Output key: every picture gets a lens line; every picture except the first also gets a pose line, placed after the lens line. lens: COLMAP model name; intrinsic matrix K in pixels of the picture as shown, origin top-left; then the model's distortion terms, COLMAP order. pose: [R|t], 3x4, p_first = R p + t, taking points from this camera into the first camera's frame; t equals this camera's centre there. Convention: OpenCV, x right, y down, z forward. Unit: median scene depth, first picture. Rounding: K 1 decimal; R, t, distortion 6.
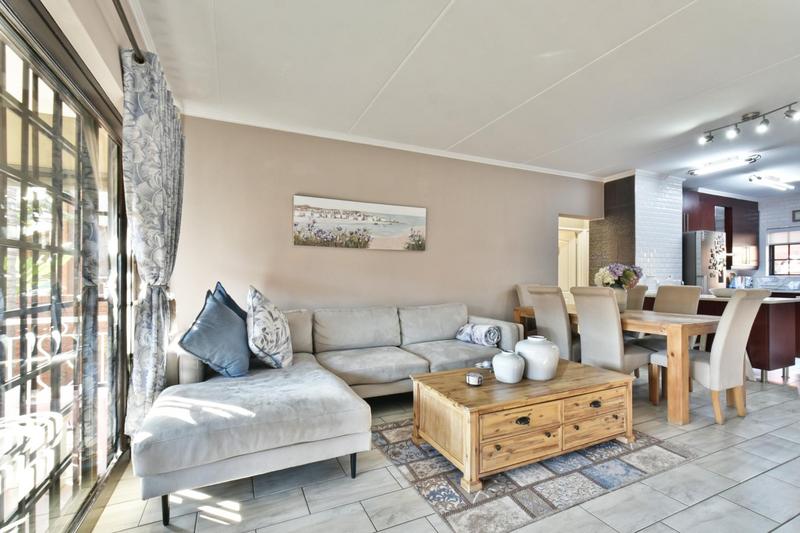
lens RADIAL K [[359.9, 0, 399.8], [0, 359.9, 276.0], [0, 0, 1]] dist [0.002921, 0.000453]
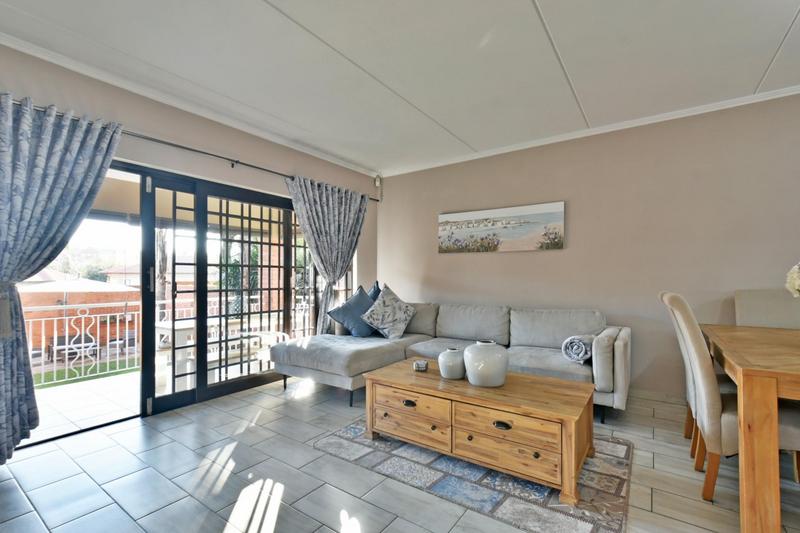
lens RADIAL K [[359.9, 0, 399.8], [0, 359.9, 276.0], [0, 0, 1]] dist [0.002921, 0.000453]
pose [[0.497767, -0.004158, -0.867301, 0.704623], [0.000244, 0.999989, -0.004653, 0.001849], [0.867311, 0.002104, 0.497763, 0.216843]]
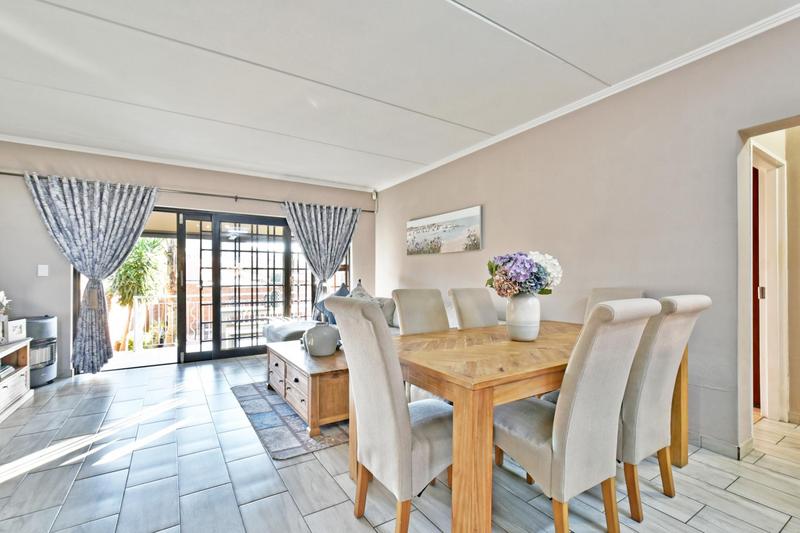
lens RADIAL K [[359.9, 0, 399.8], [0, 359.9, 276.0], [0, 0, 1]] dist [0.002921, 0.000453]
pose [[0.130705, -0.002954, -0.991417, 1.091909], [0.003217, 0.999992, -0.002556, 0.003156], [0.991416, -0.002855, 0.130713, 0.719023]]
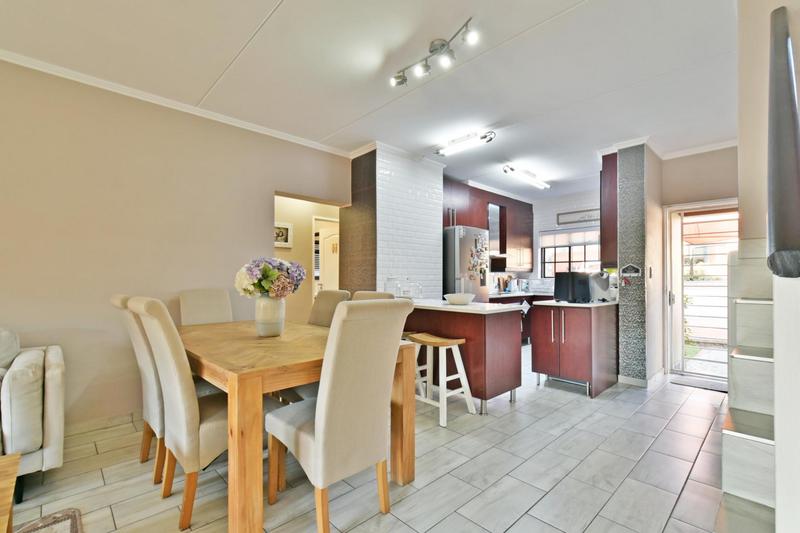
lens RADIAL K [[359.9, 0, 399.8], [0, 359.9, 276.0], [0, 0, 1]] dist [0.002921, 0.000453]
pose [[0.946907, 0.003449, 0.321490, 0.592713], [-0.000814, 0.999965, -0.008328, 0.002392], [-0.321508, 0.007624, 0.946876, 0.324869]]
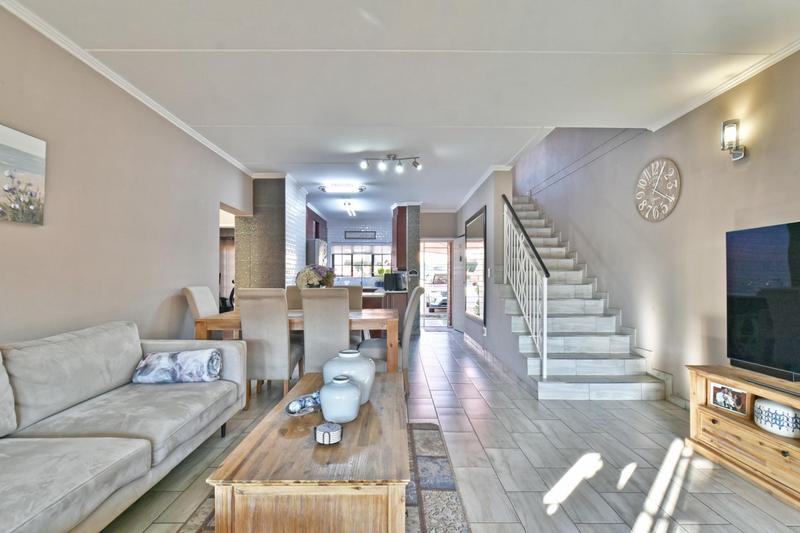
lens RADIAL K [[362.7, 0, 399.2], [0, 362.7, 277.5], [0, 0, 1]] dist [0.001140, 0.000118]
pose [[0.414906, 0.000746, 0.909864, -0.202590], [-0.002357, 0.999997, 0.000255, 0.001513], [-0.909861, -0.002250, 0.414907, 0.364302]]
